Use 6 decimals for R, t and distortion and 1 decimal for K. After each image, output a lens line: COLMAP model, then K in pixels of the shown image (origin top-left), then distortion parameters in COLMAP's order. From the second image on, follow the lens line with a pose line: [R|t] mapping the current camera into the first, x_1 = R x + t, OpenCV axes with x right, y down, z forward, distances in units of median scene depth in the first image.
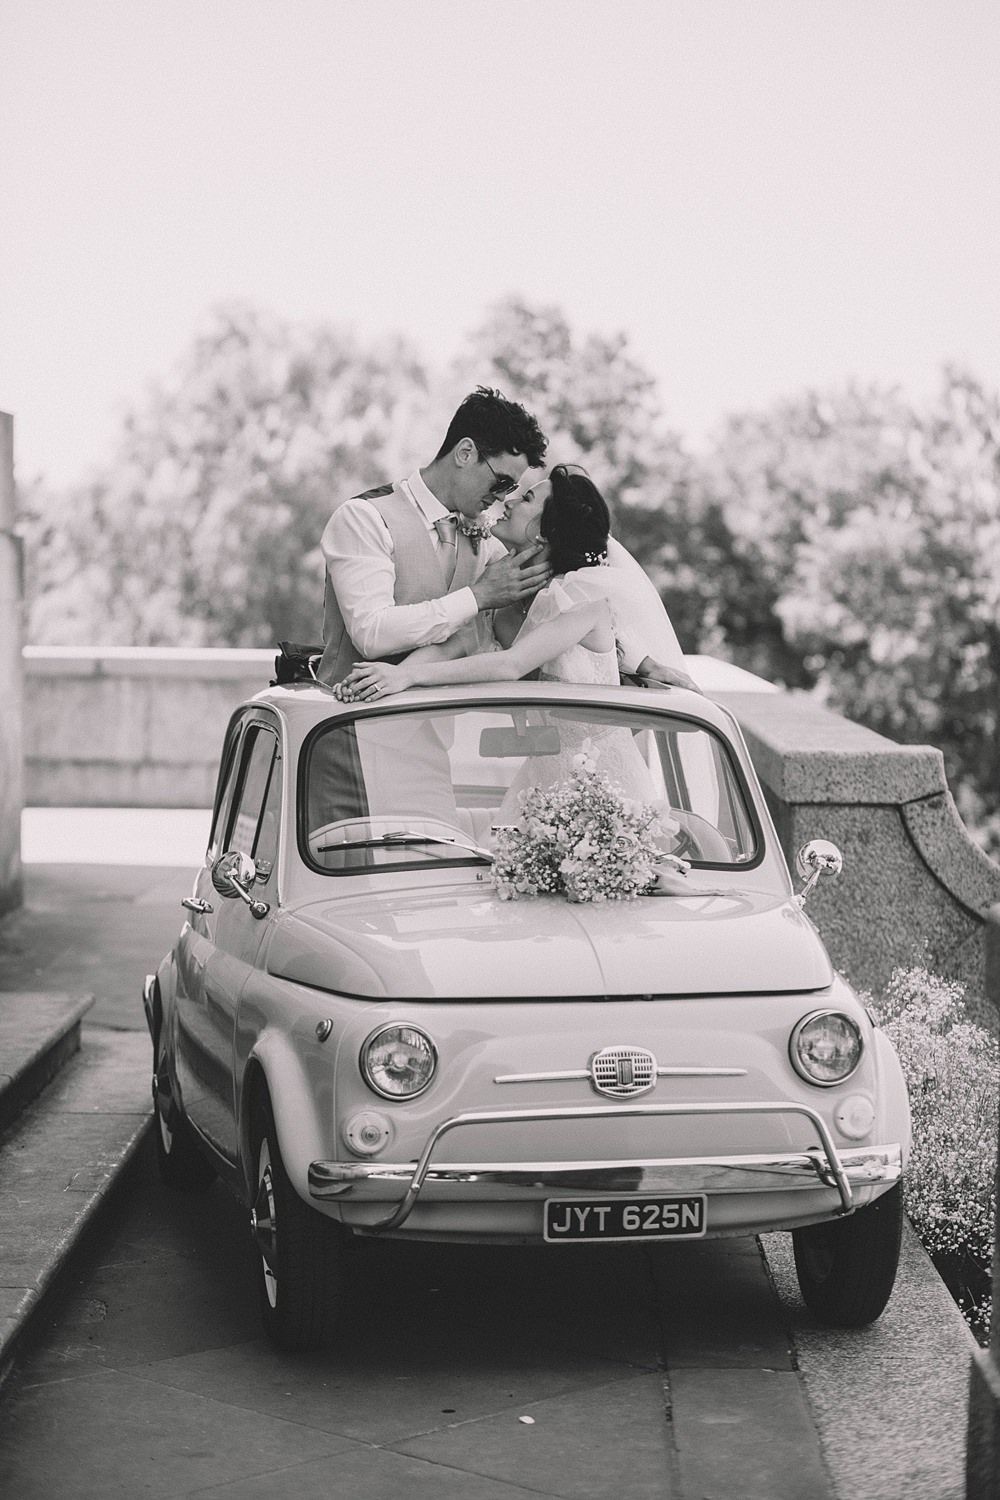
lens RADIAL K [[3621.9, 0, 500.0], [0, 3621.9, 750.0], [0, 0, 1]] dist [-0.181637, -0.690748]
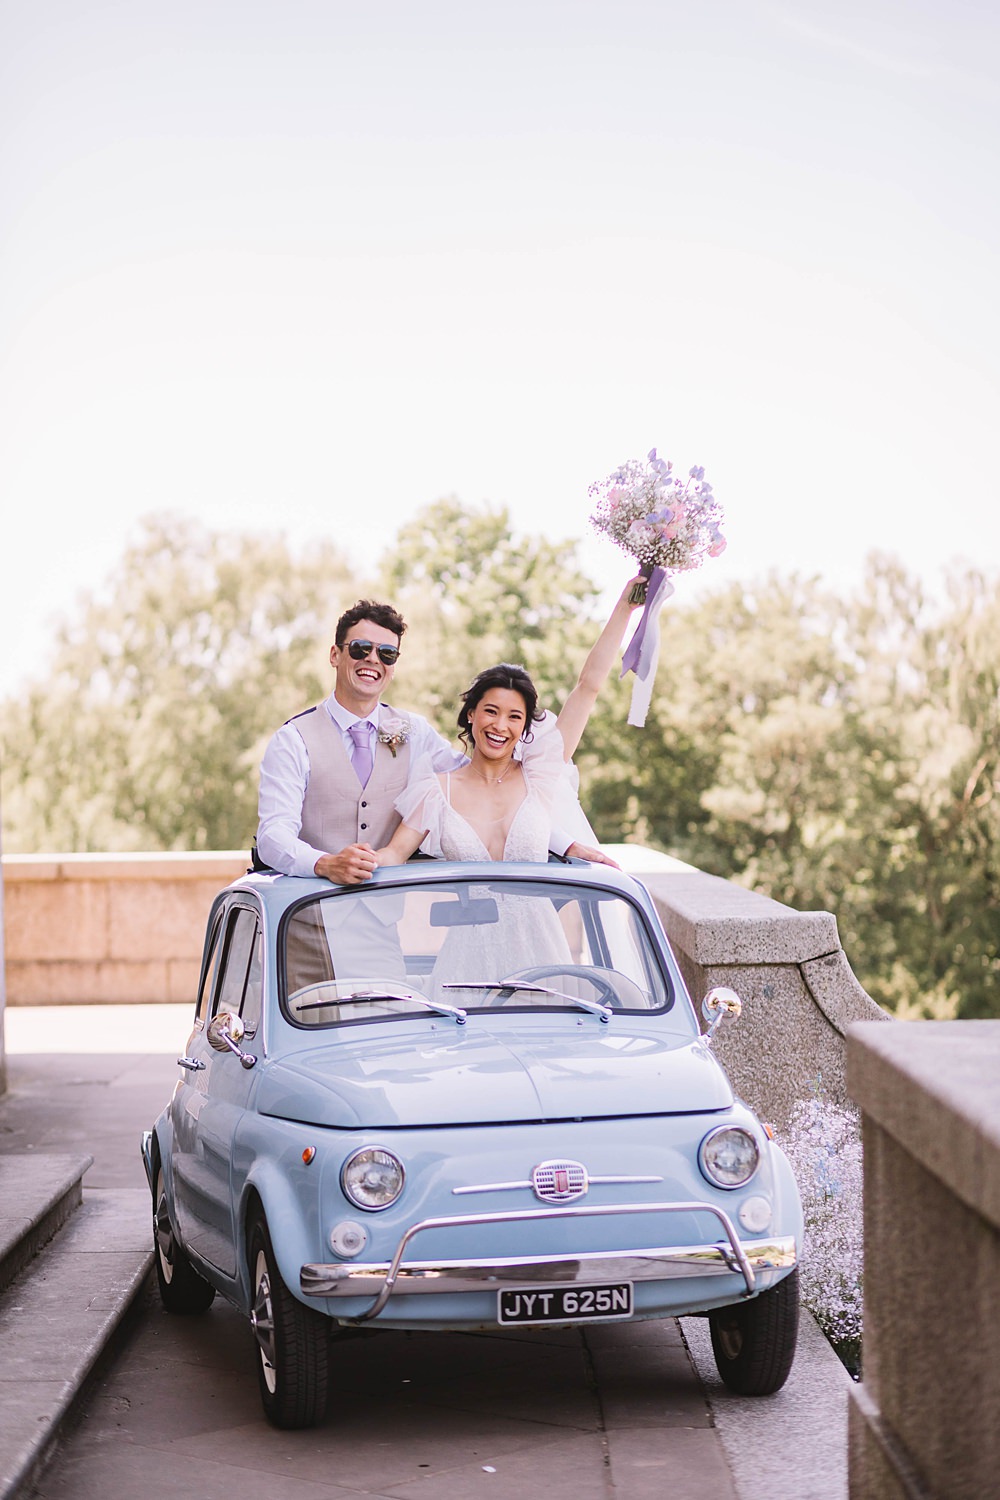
lens RADIAL K [[3621.9, 0, 500.0], [0, 3621.9, 750.0], [0, 0, 1]] dist [-0.181637, -0.690748]
pose [[0.999340, -0.031141, 0.018682, -0.003185], [0.032115, 0.998005, -0.054359, 0.009202], [-0.016951, 0.054923, 0.998347, -0.177444]]
